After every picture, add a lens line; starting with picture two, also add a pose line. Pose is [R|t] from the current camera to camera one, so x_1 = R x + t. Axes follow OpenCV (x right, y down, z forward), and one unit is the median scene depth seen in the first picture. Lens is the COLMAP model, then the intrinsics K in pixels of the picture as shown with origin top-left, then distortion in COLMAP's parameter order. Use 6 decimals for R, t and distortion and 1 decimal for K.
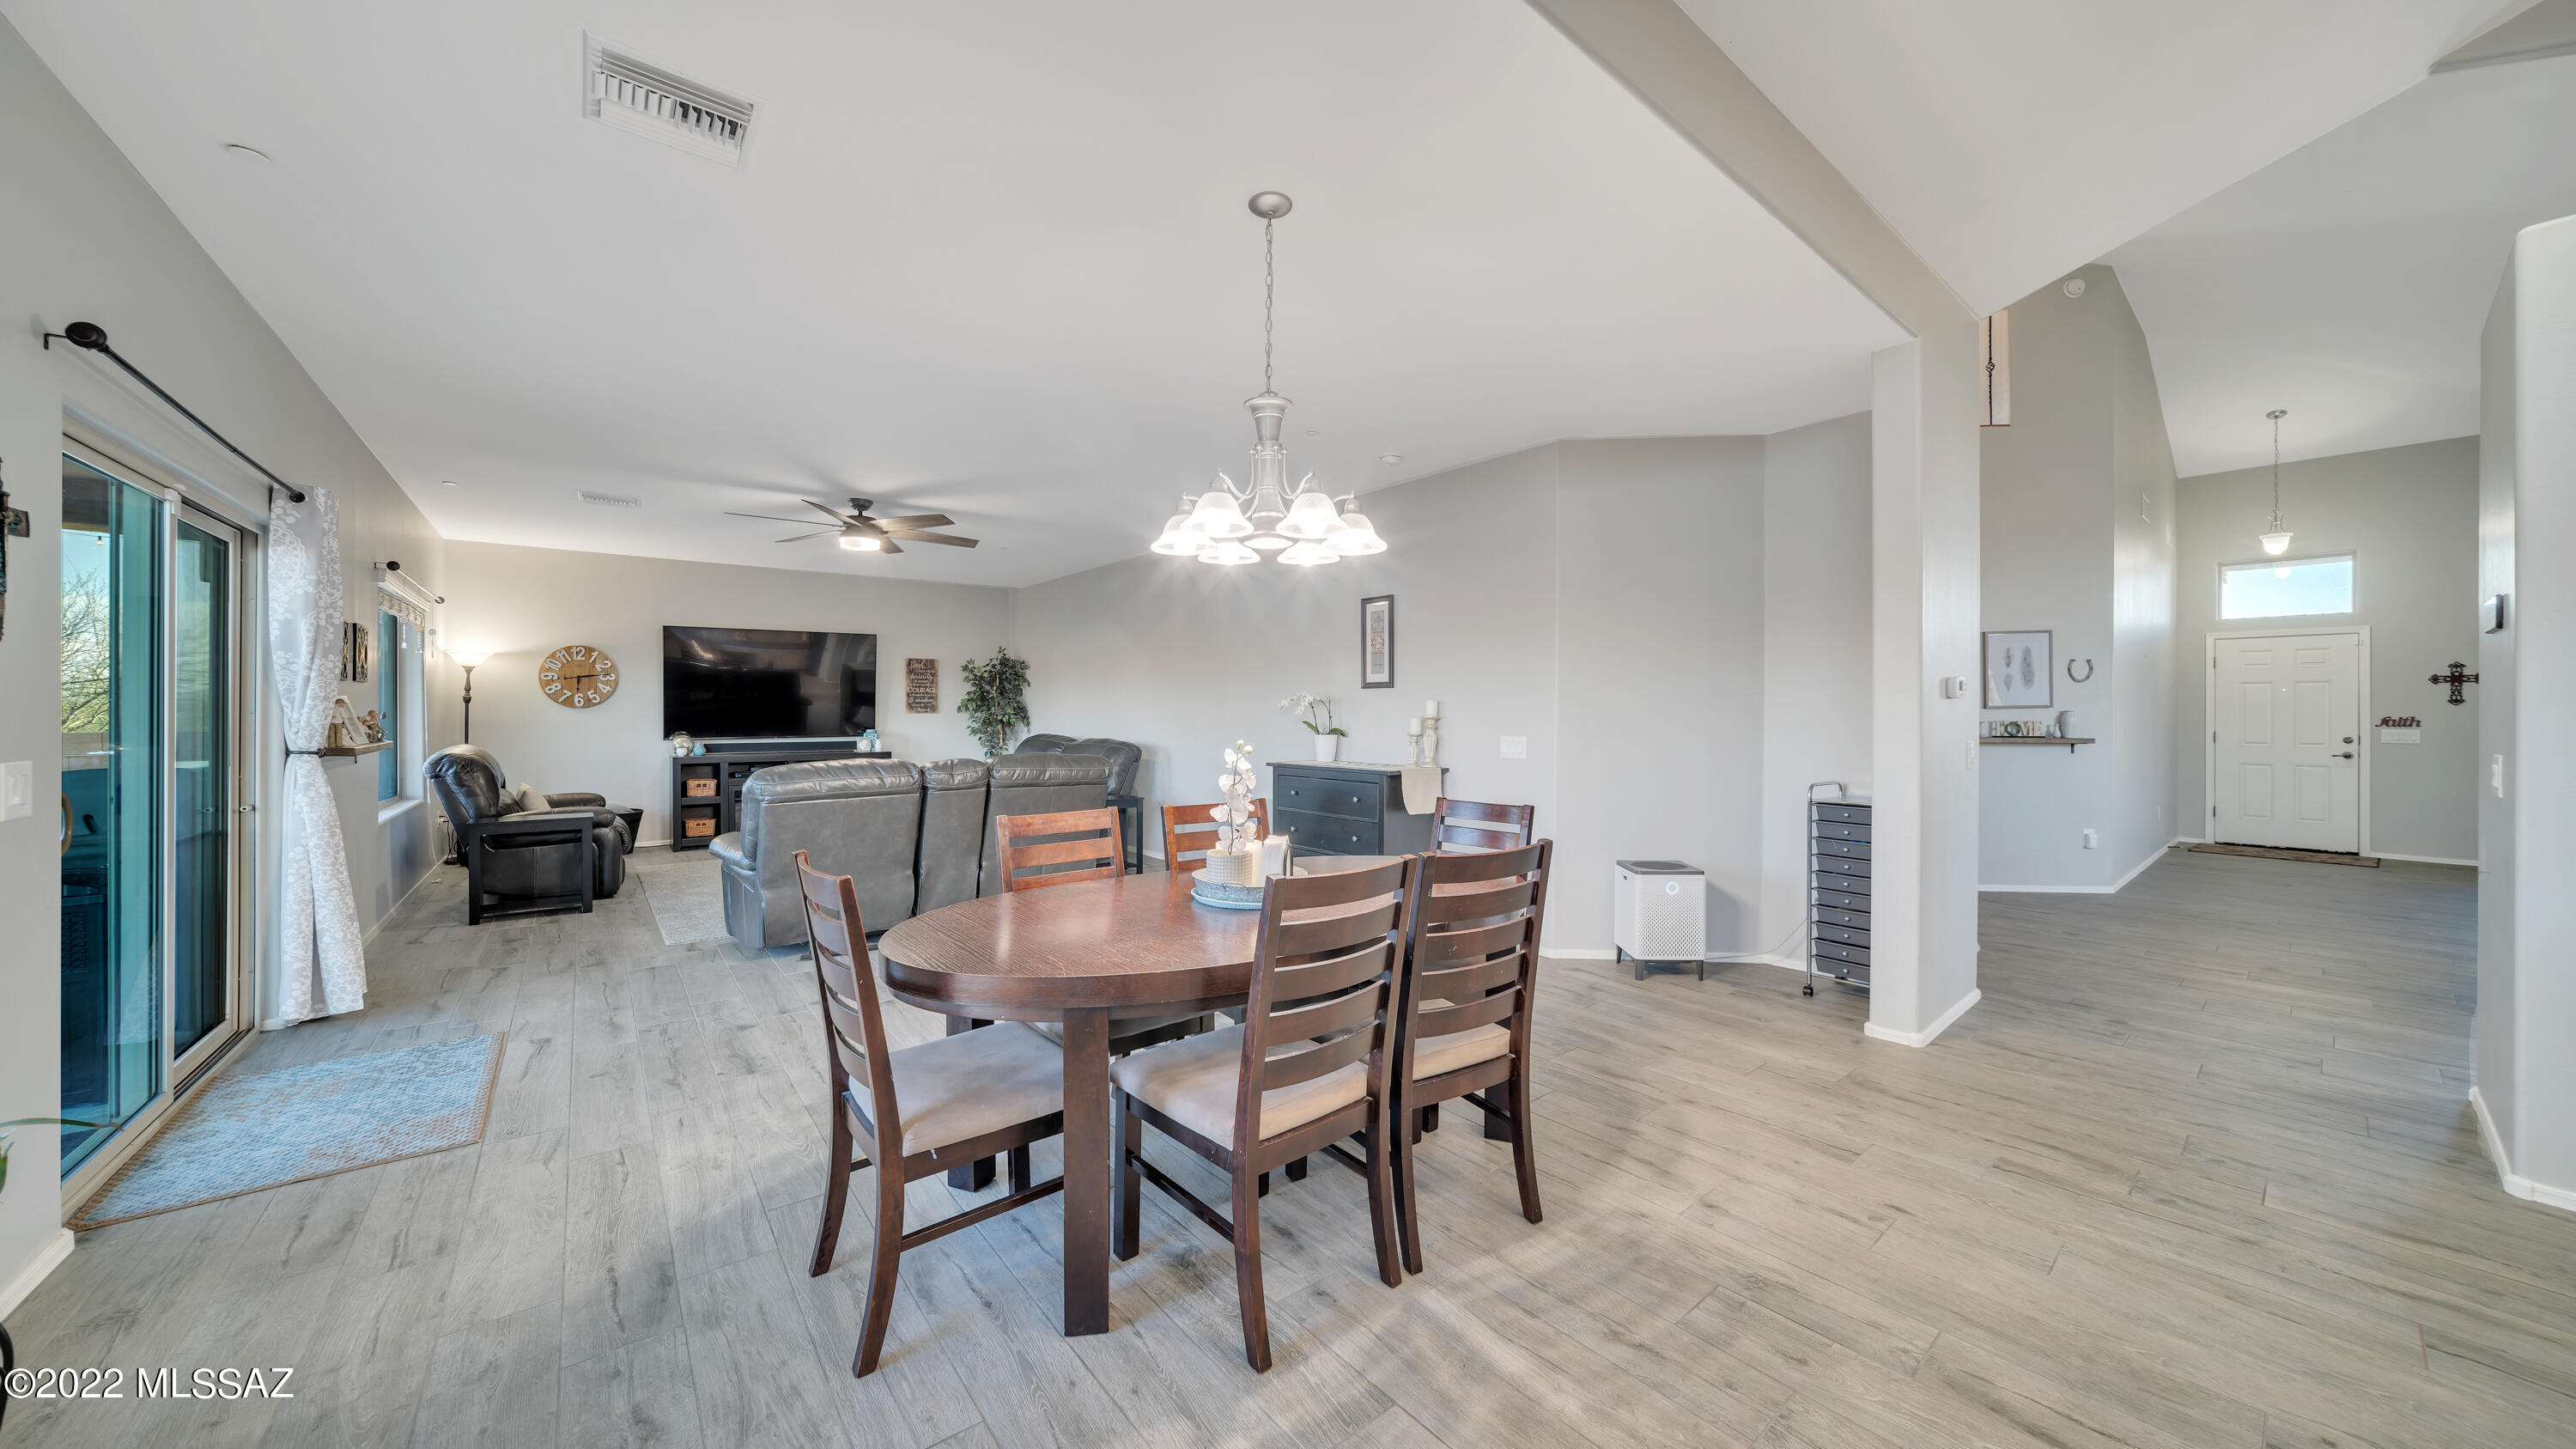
lens RADIAL K [[871.1, 0, 1288.6], [0, 871.1, 717.4], [0, 0, 1]] dist [-0.024598, 0.005584]
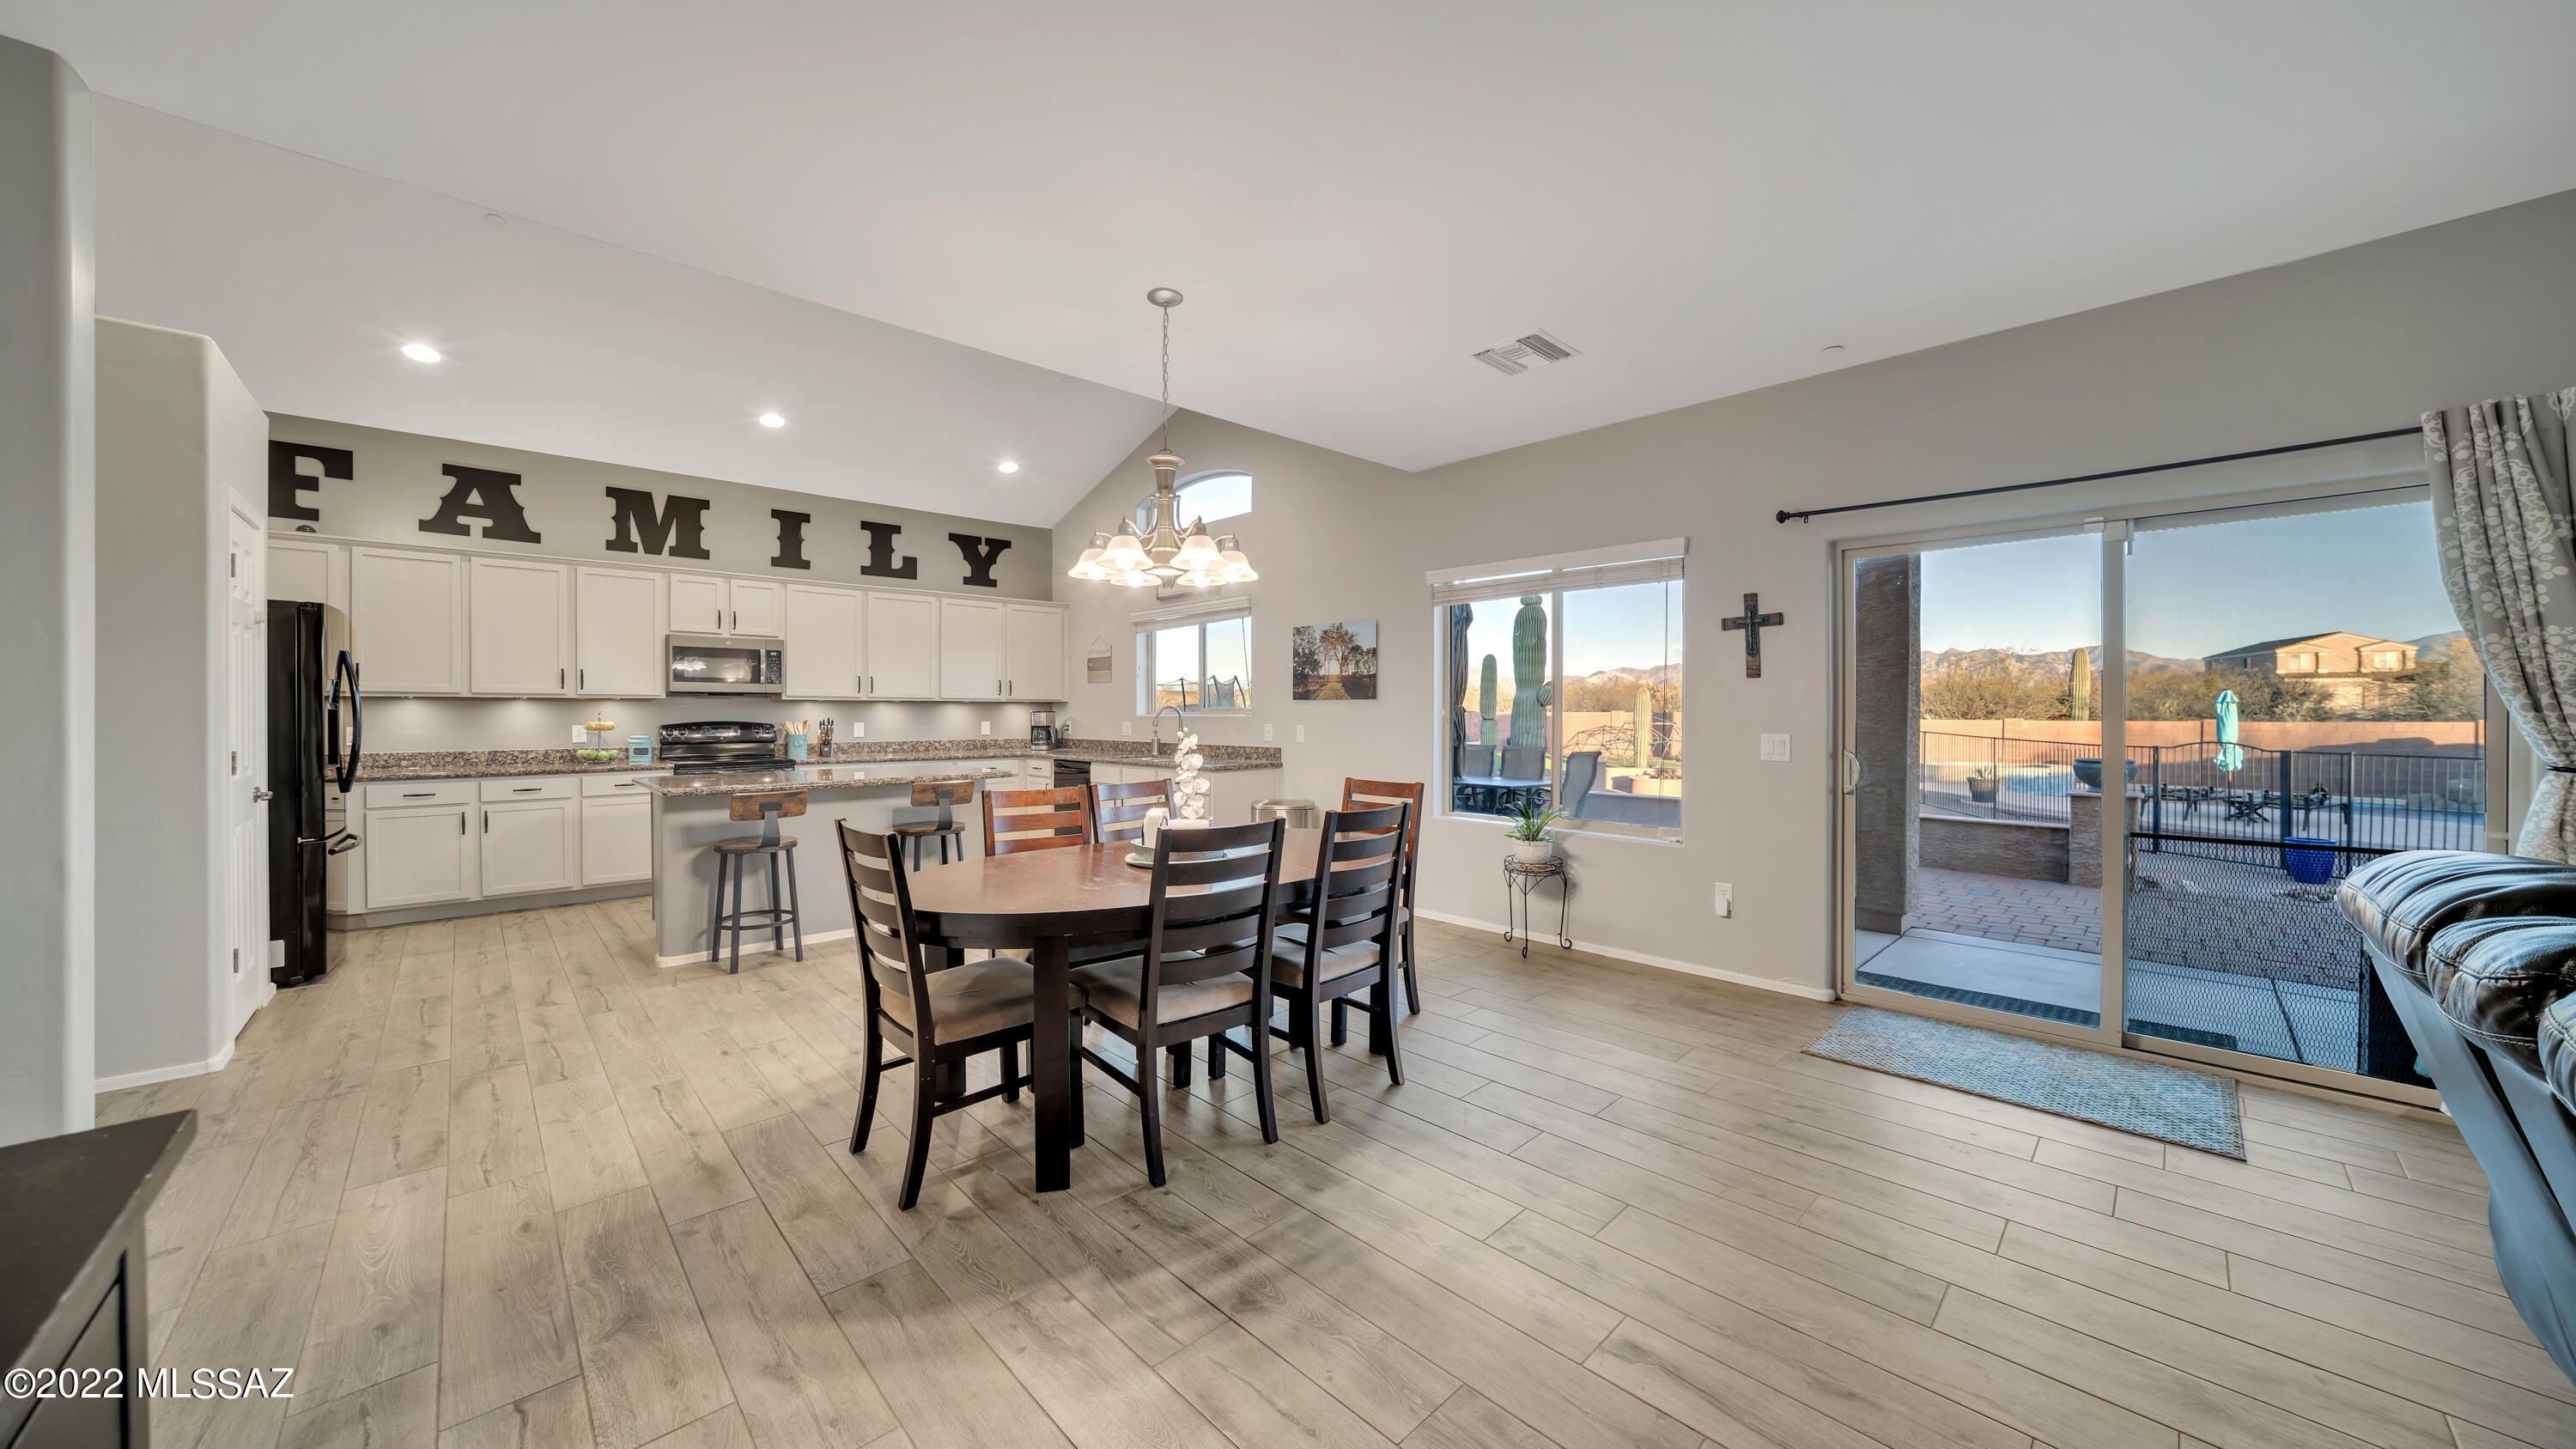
lens RADIAL K [[885.6, 0, 1278.7], [0, 885.6, 720.4], [0, 0, 1]] dist [-0.025656, 0.006134]
pose [[-0.998111, -0.003781, -0.061323, -0.040917], [-0.004706, 0.999877, 0.014942, -0.002218], [0.061259, 0.015202, -0.998006, 0.883105]]
